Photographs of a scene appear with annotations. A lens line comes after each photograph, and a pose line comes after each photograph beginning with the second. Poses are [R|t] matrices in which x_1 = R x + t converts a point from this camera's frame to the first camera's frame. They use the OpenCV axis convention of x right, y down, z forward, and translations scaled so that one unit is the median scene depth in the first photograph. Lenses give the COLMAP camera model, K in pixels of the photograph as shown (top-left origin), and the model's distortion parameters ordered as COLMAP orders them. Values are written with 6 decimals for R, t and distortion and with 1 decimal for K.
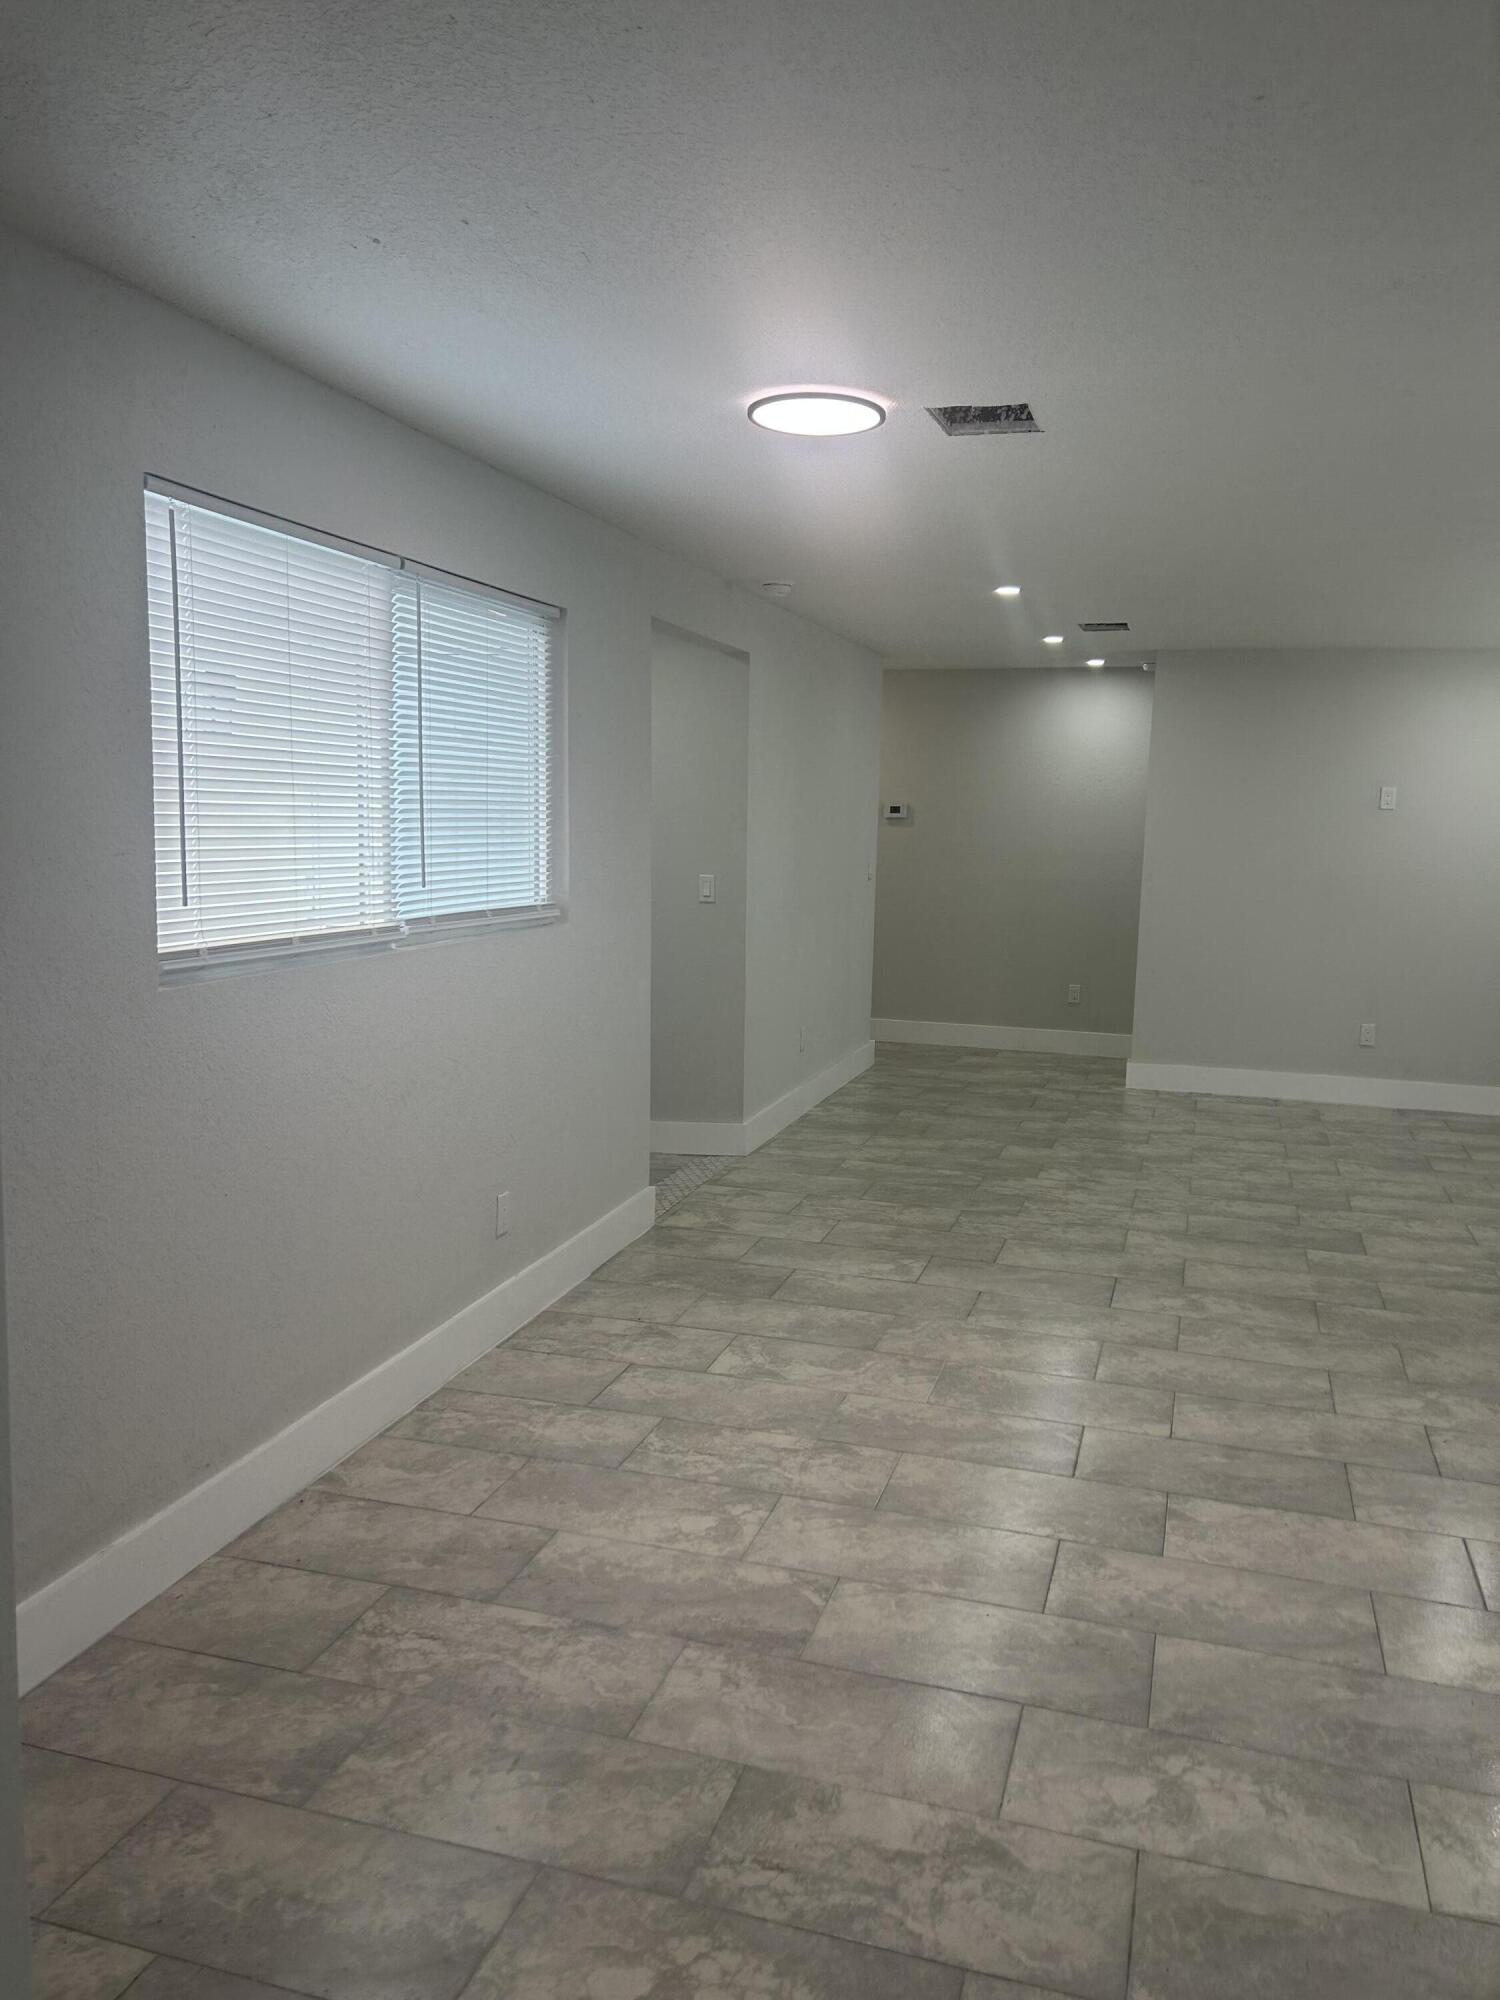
lens RADIAL K [[1491.4, 0, 759.5], [0, 1491.4, 1005.2], [0, 0, 1]] dist [0.049453, -0.058414]
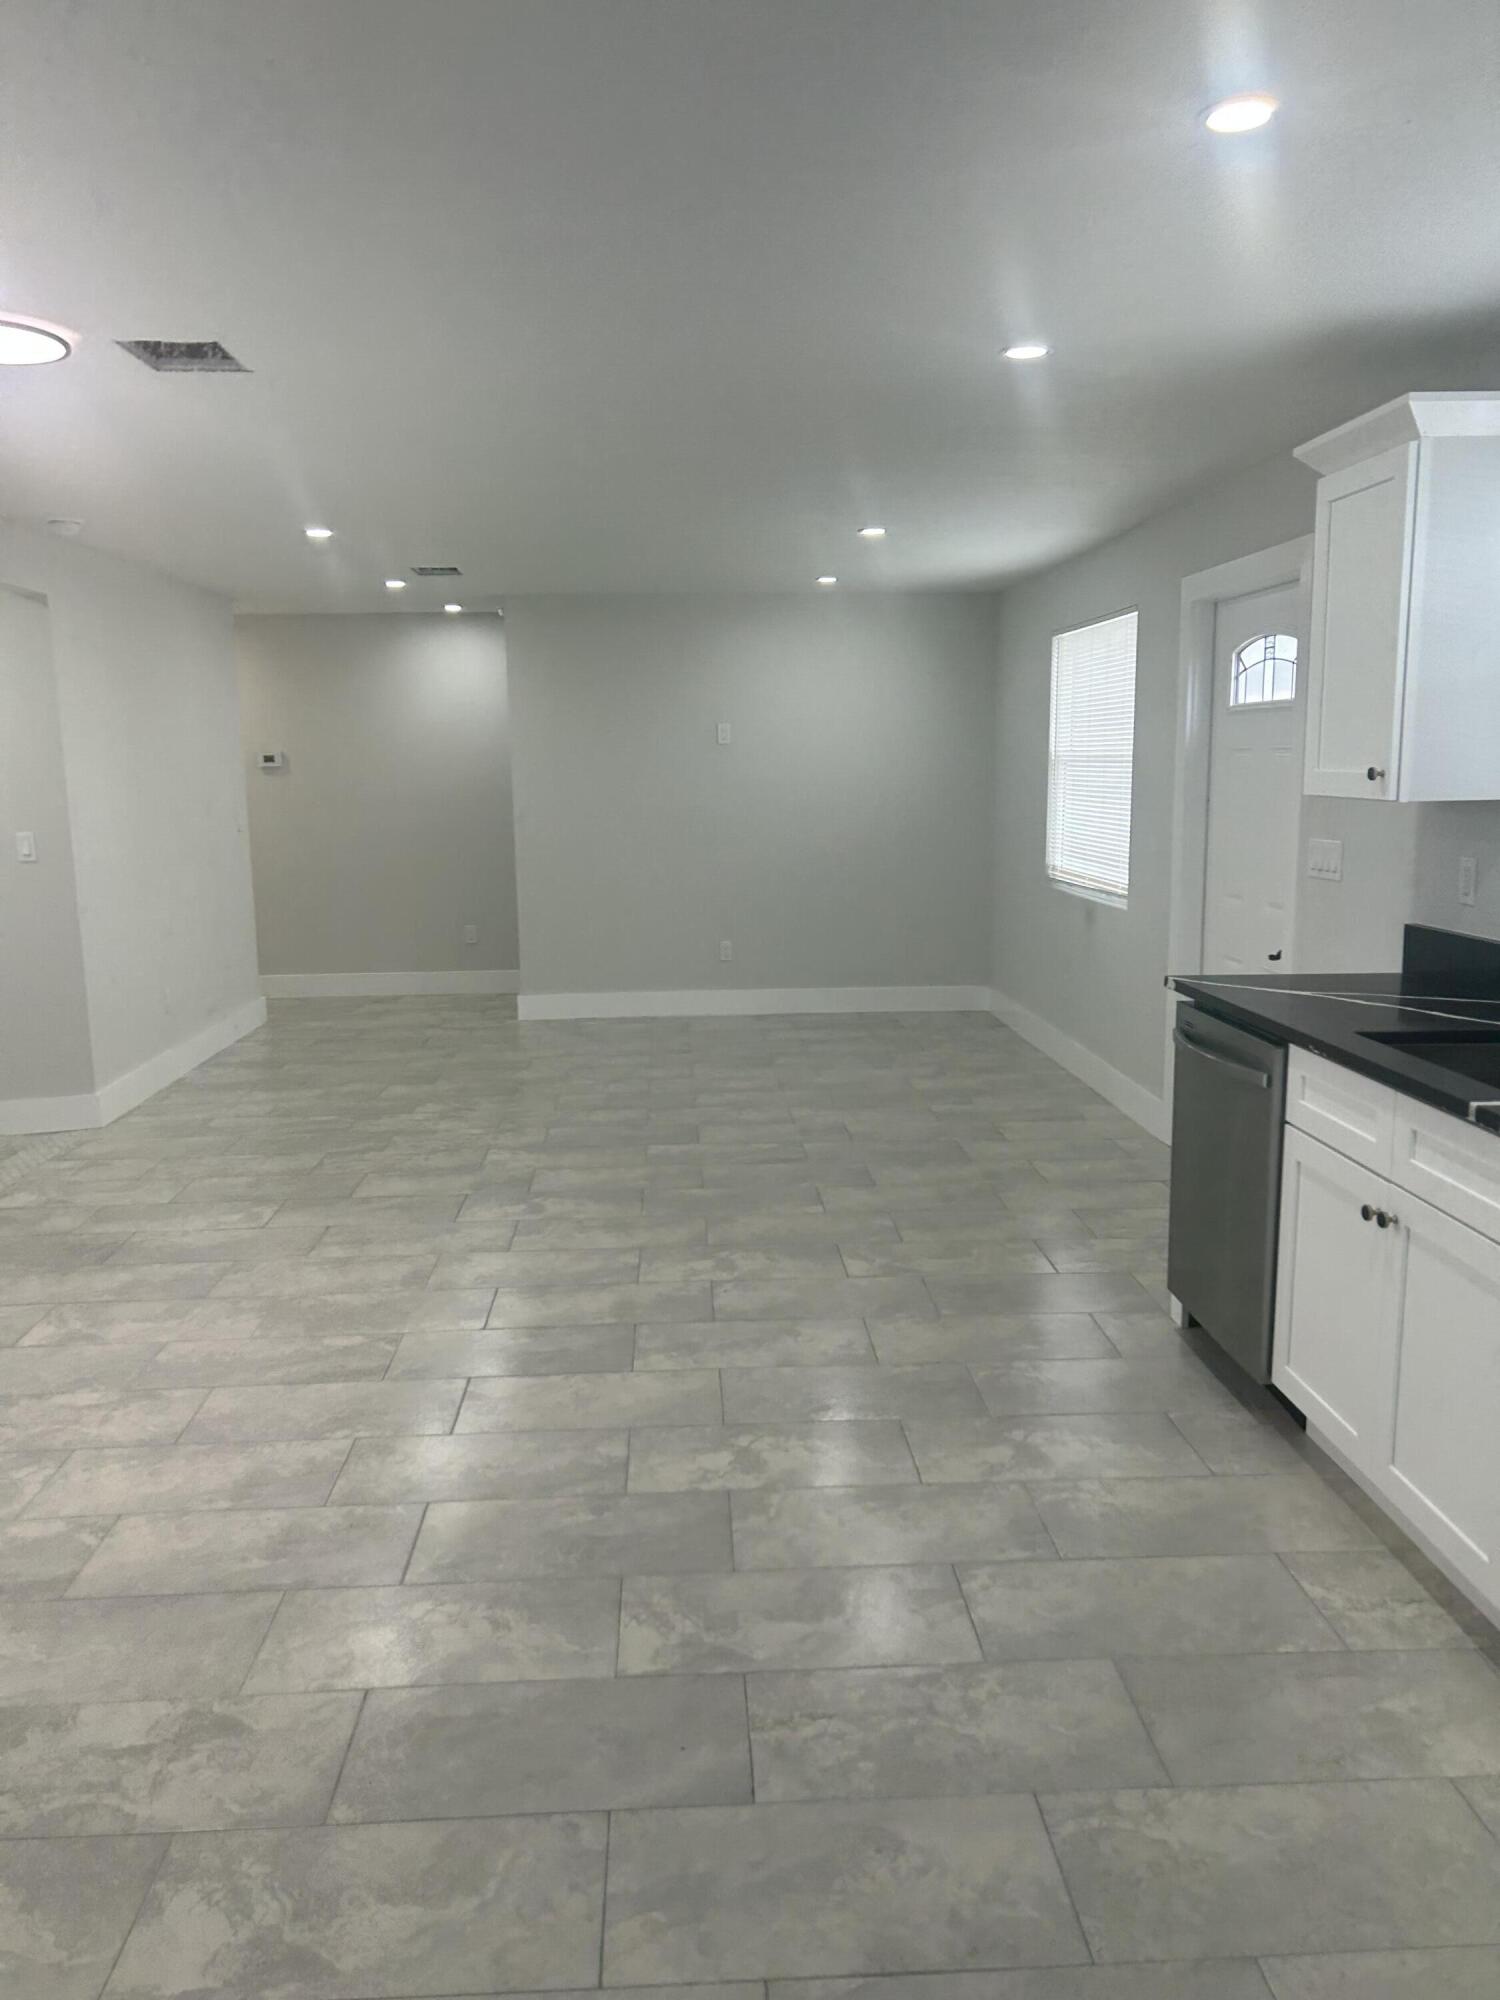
lens RADIAL K [[1491.4, 0, 739.7], [0, 1491.4, 998.3], [0, 0, 1]] dist [0.049453, -0.058414]
pose [[0.940295, -0.091076, 0.327950, 0.097473], [0.081919, 0.995768, 0.041660, 0.018872], [-0.330356, -0.012308, 0.943776, -0.057798]]
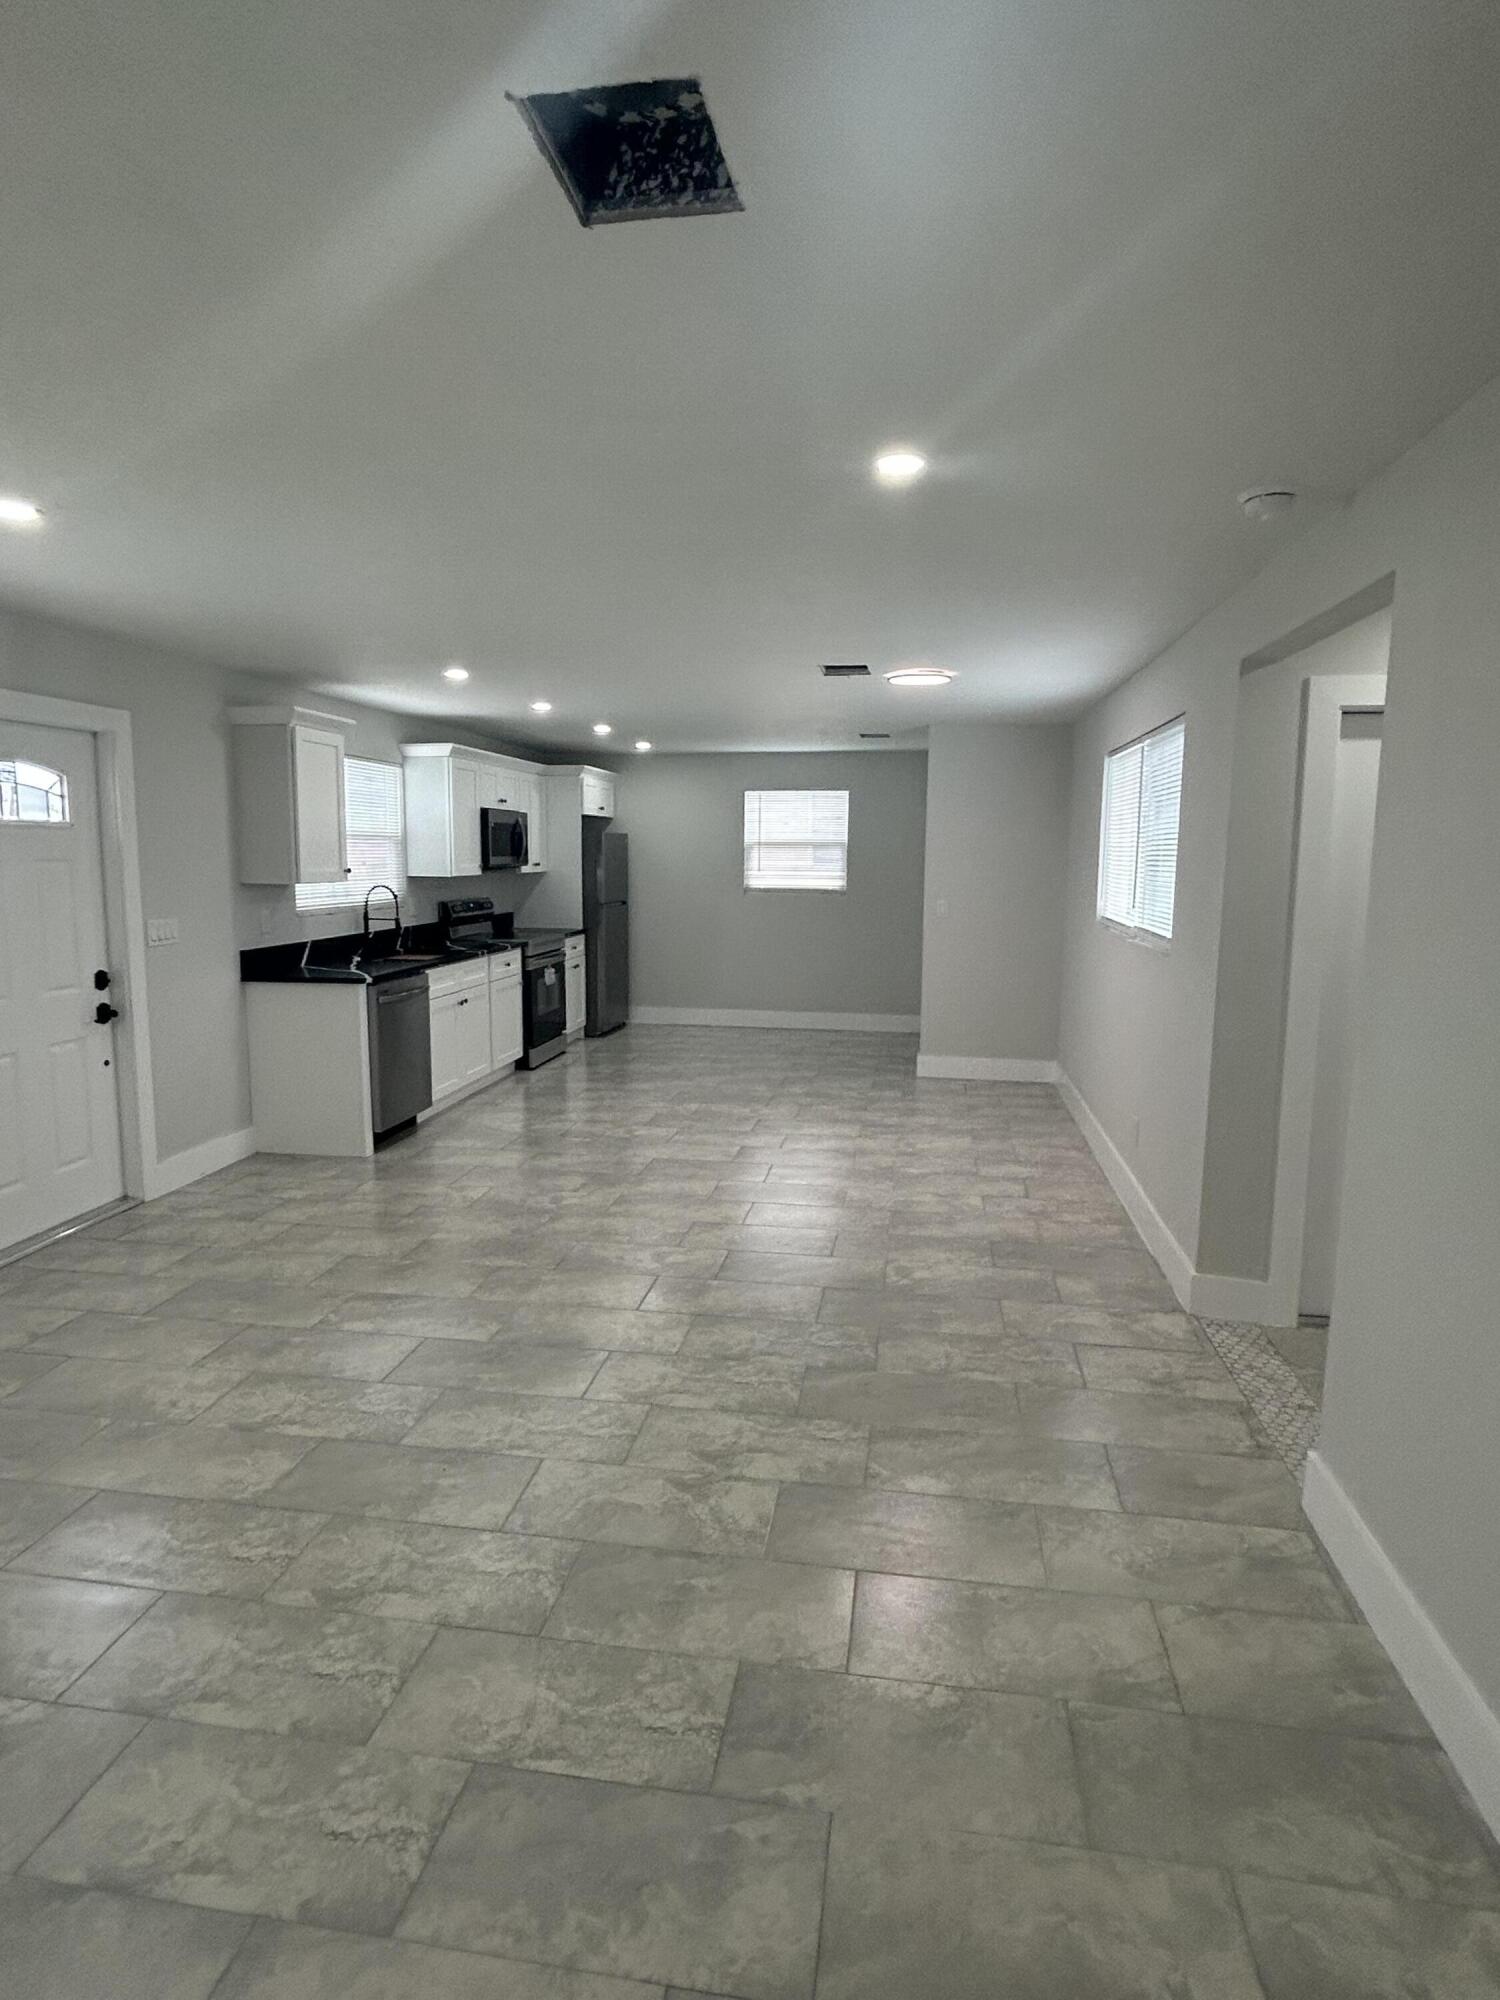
lens RADIAL K [[1110.9, 0, 743.9], [0, 1110.9, 994.0], [0, 0, 1]] dist [-0.007292, 0.009027]
pose [[-0.990440, -0.015663, -0.137051, 0.371477], [-0.050259, 0.966215, 0.252788, -0.255020], [0.128462, 0.257260, -0.957766, 1.935239]]
